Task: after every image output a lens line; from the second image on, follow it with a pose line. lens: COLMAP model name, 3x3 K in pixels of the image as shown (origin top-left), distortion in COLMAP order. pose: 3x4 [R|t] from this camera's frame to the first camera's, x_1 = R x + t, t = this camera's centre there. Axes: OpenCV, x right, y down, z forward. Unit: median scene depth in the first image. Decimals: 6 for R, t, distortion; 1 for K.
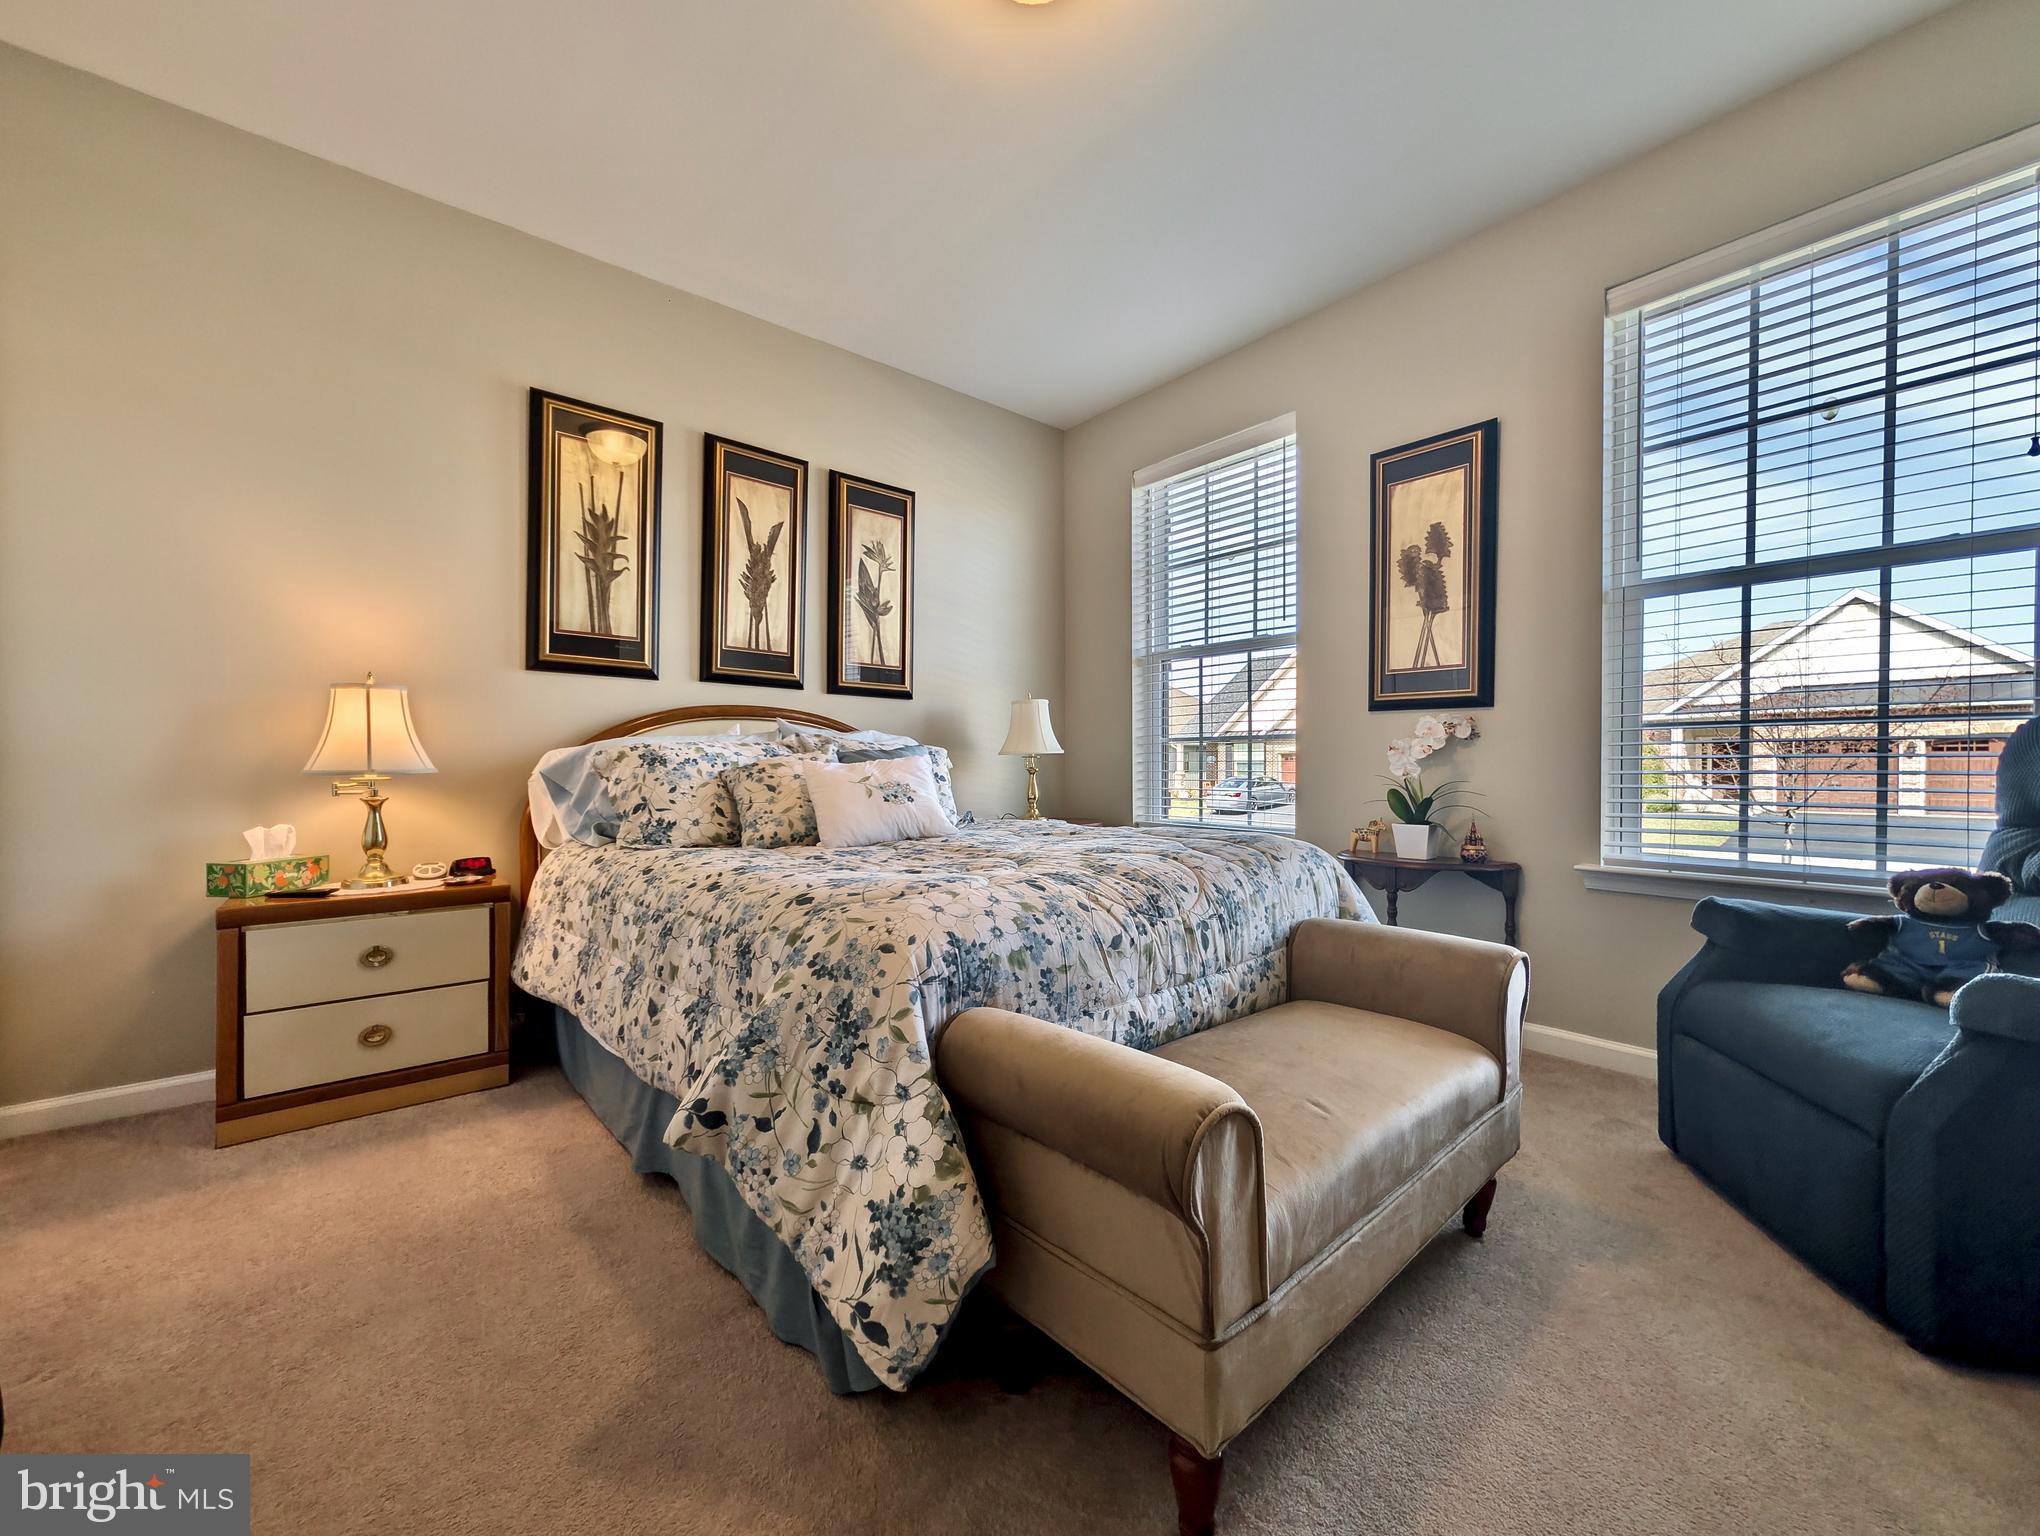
lens RADIAL K [[791.1, 0, 1010.2], [0, 791.1, 773.3], [0, 0, 1]] dist [0.001505, 0.000231]
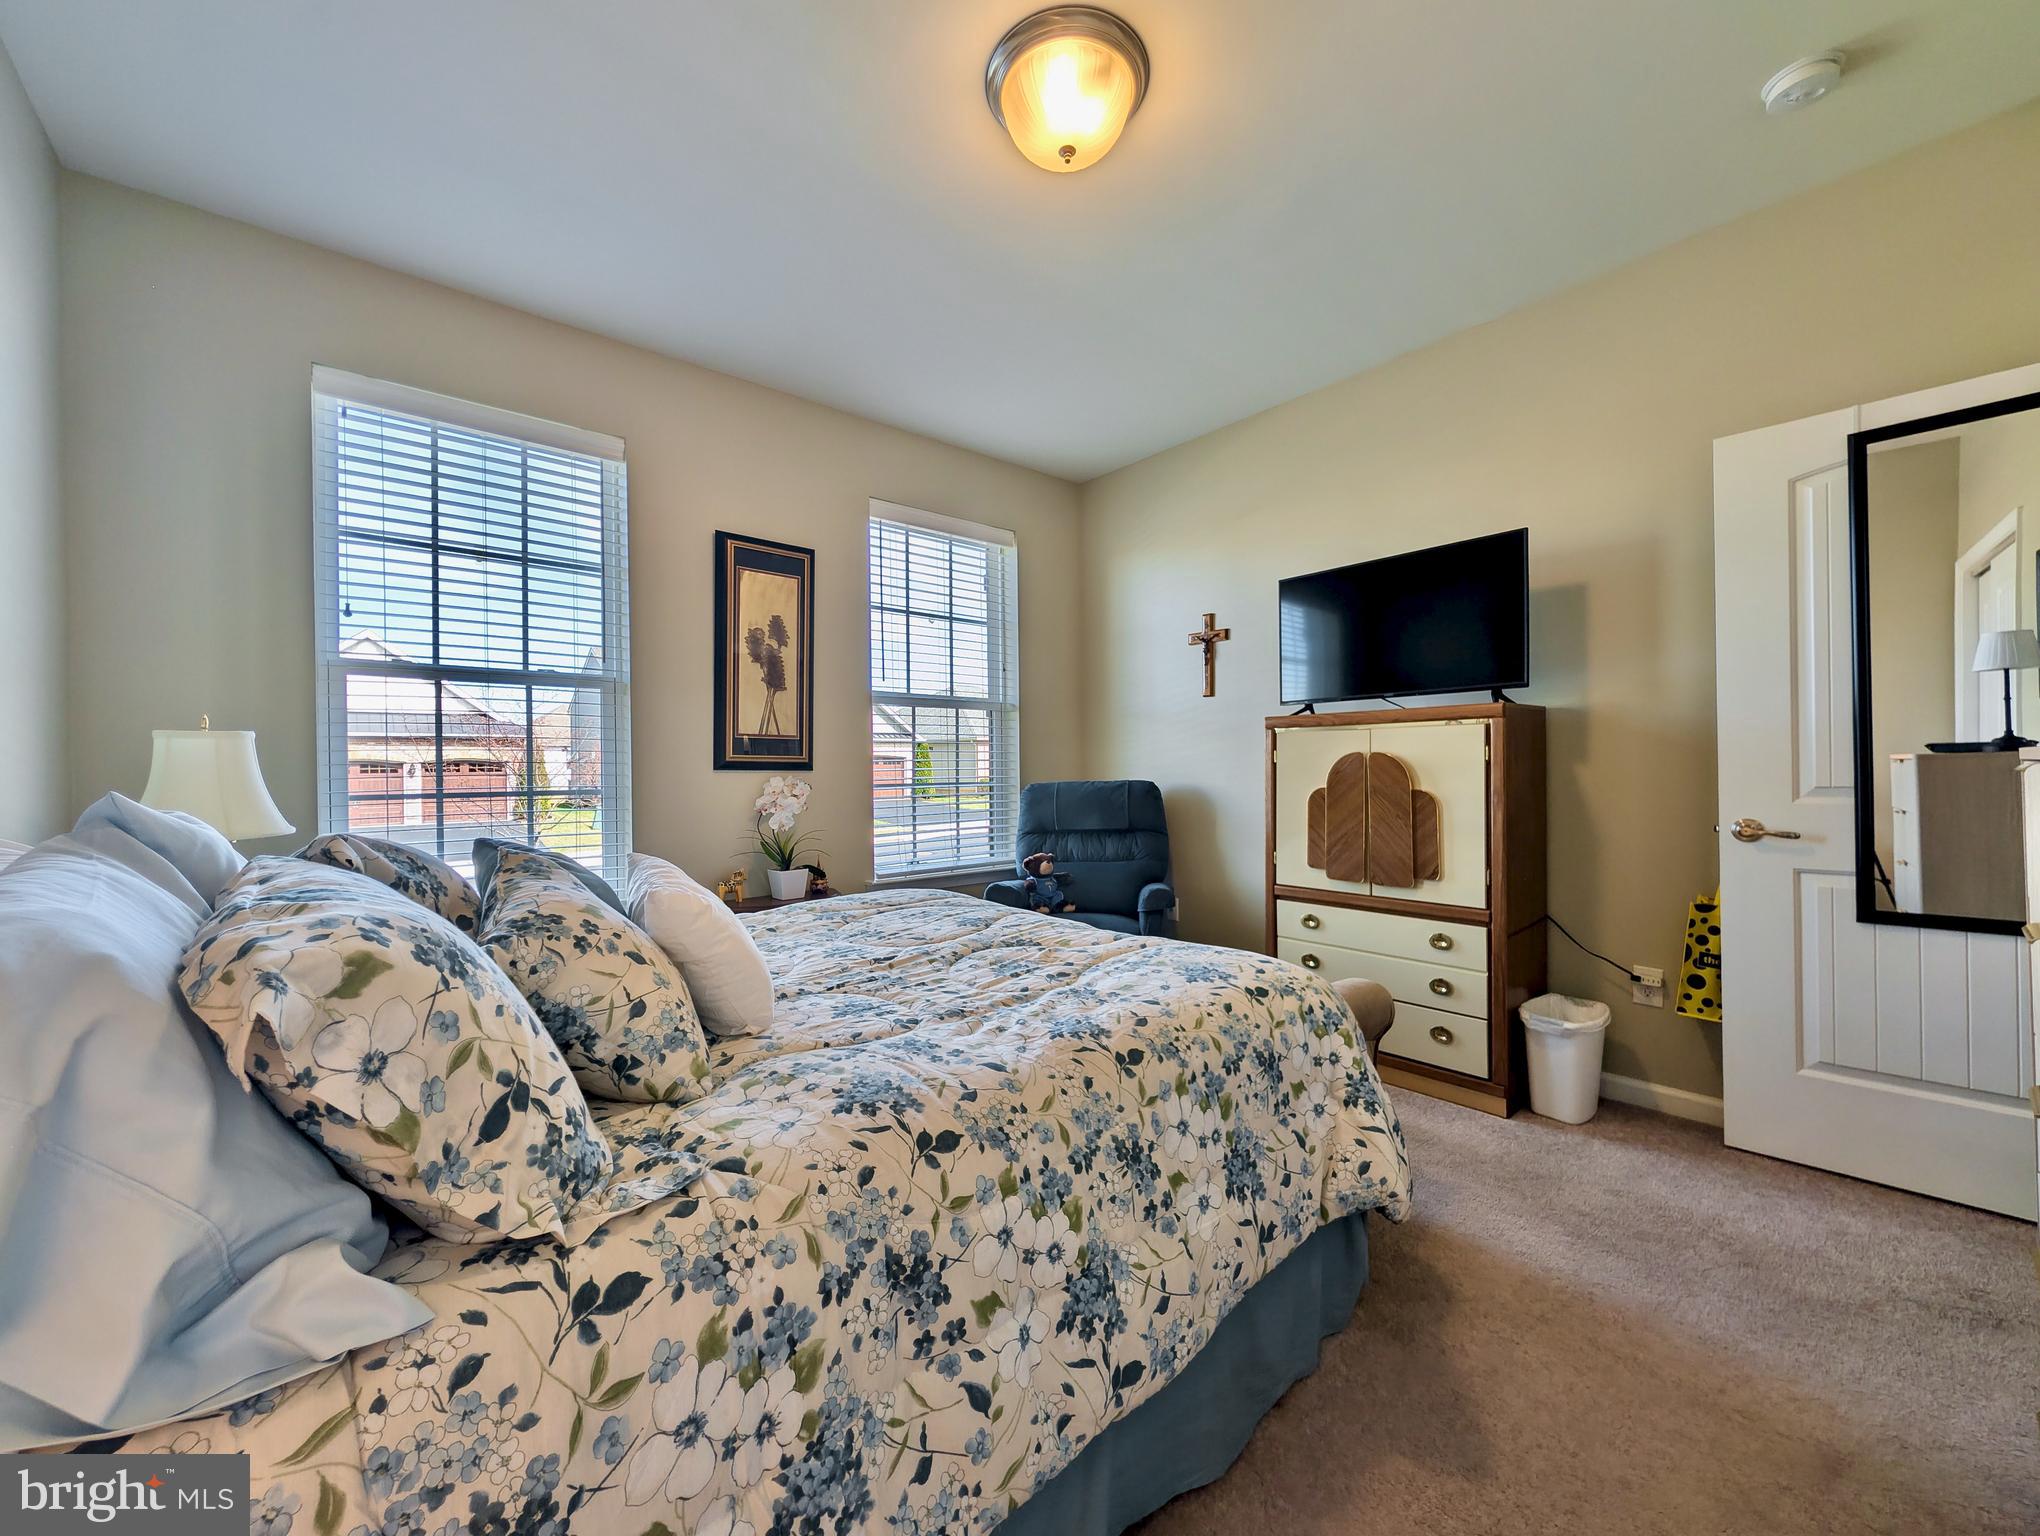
lens RADIAL K [[803.8, 0, 1015.6], [0, 803.8, 771.4], [0, 0, 1]] dist [-0.001003, -0.000066]
pose [[0.006771, -0.000389, 0.999977, -0.698795], [0.011995, 0.999928, 0.000308, -0.081224], [-0.999905, 0.011992, 0.006775, 0.664187]]
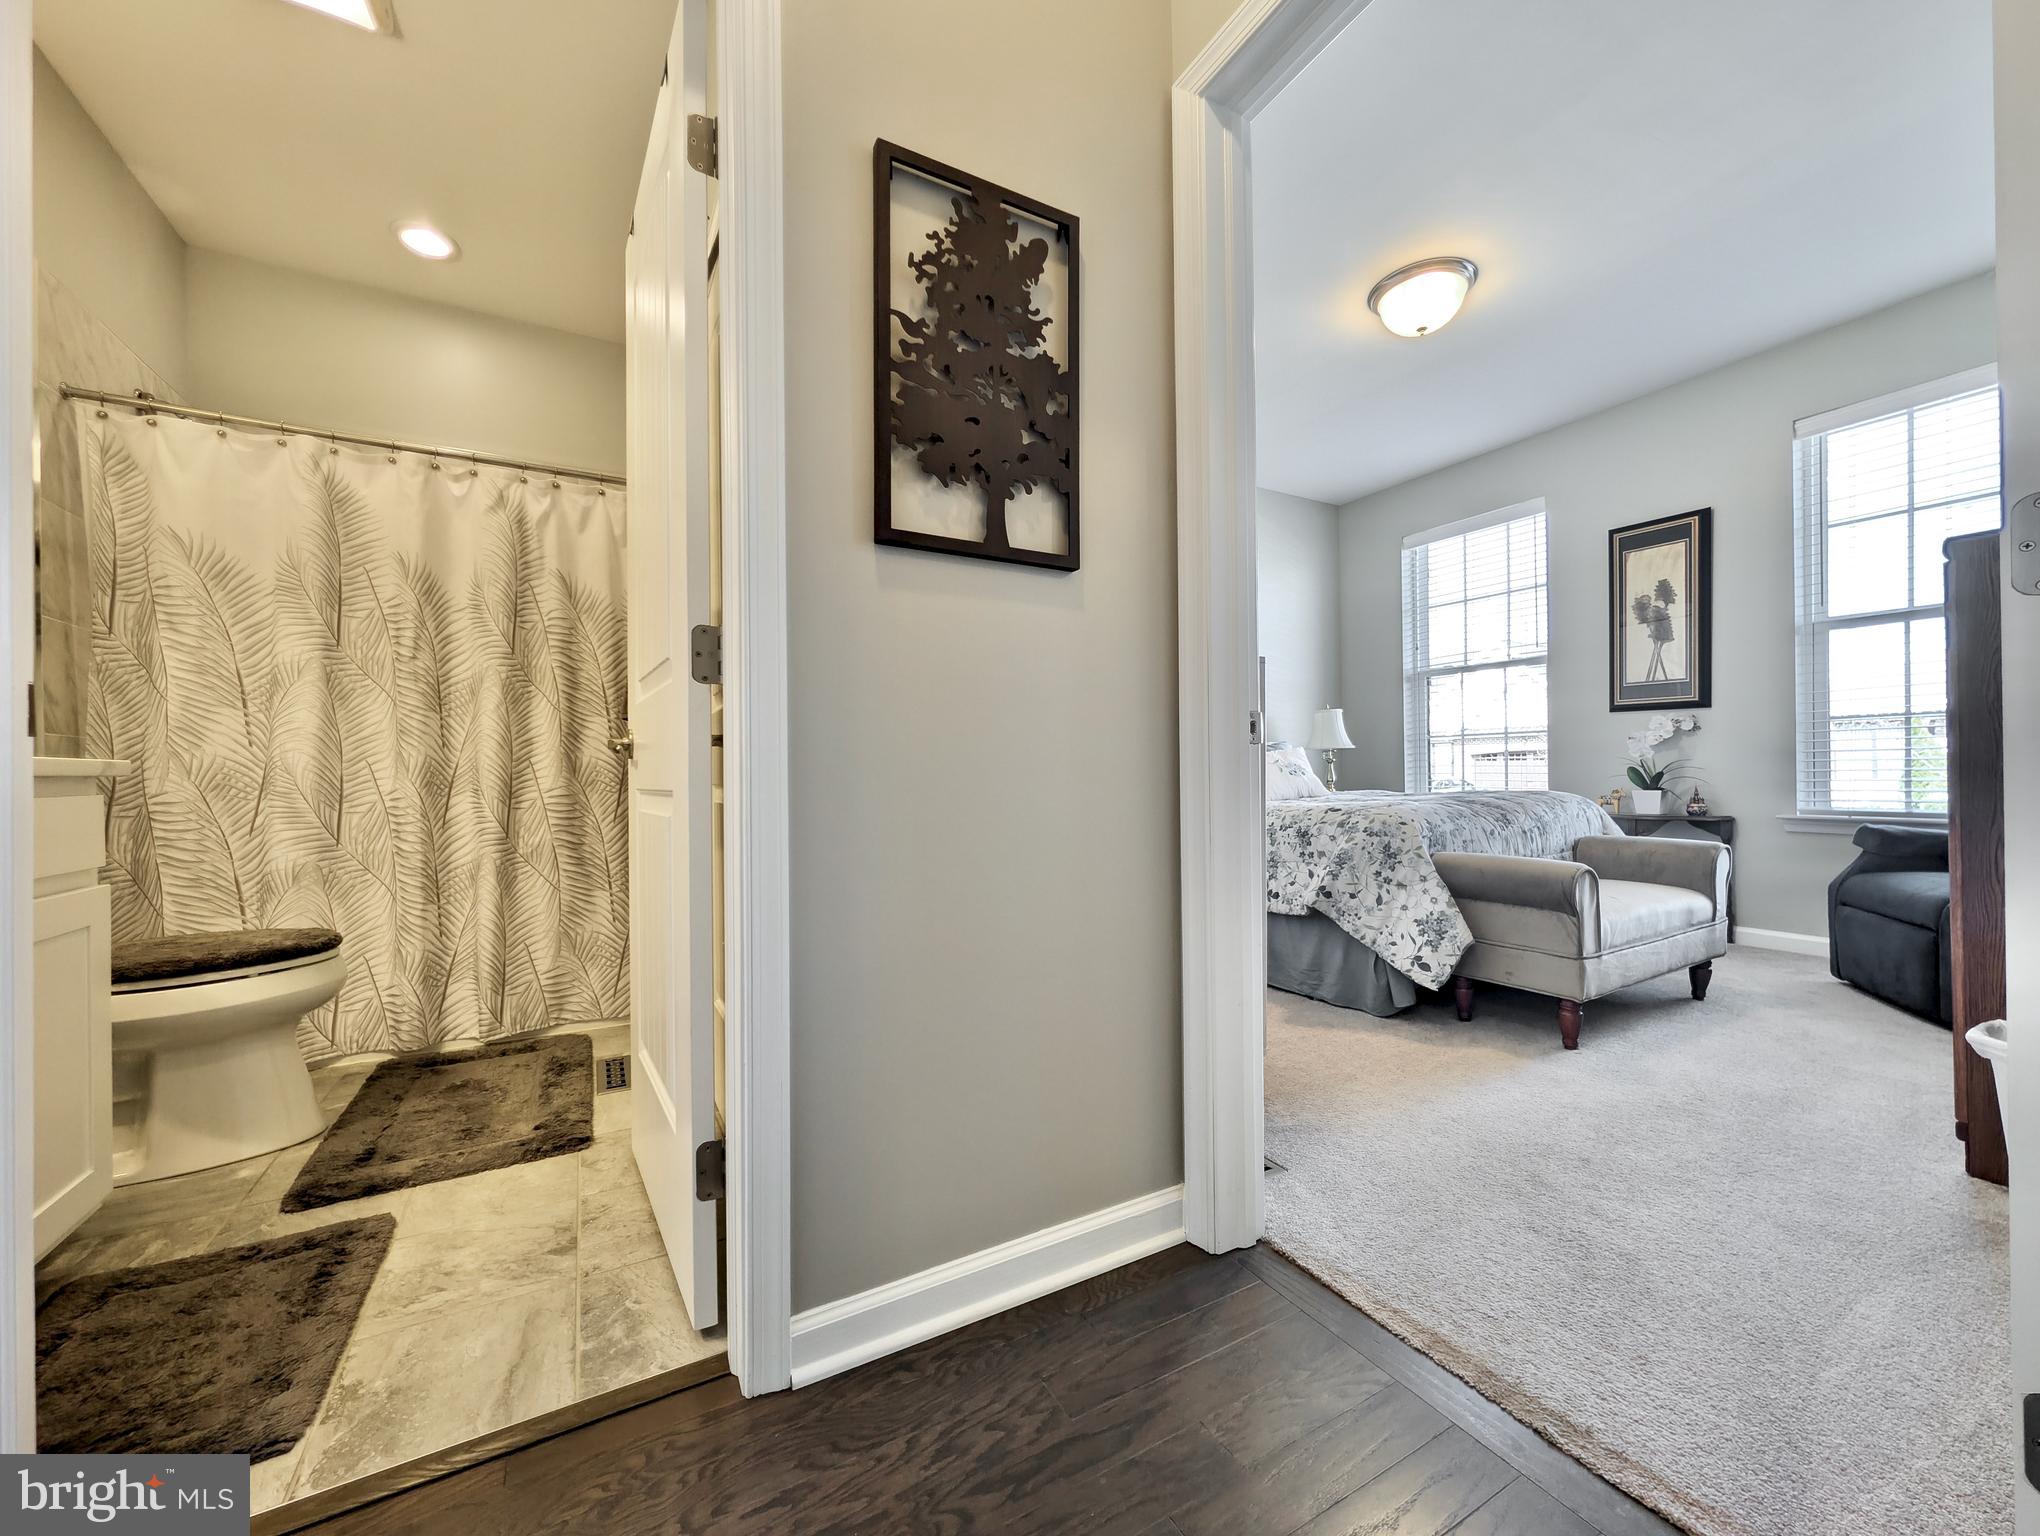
lens RADIAL K [[783.4, 0, 1012.5], [0, 783.4, 772.7], [0, 0, 1]] dist [-0.000807, 0.000355]
pose [[0.981584, -0.010352, -0.190748, -0.362675], [0.008574, 0.999912, -0.010146, 0.037622], [0.190836, 0.008324, 0.981587, -0.633775]]
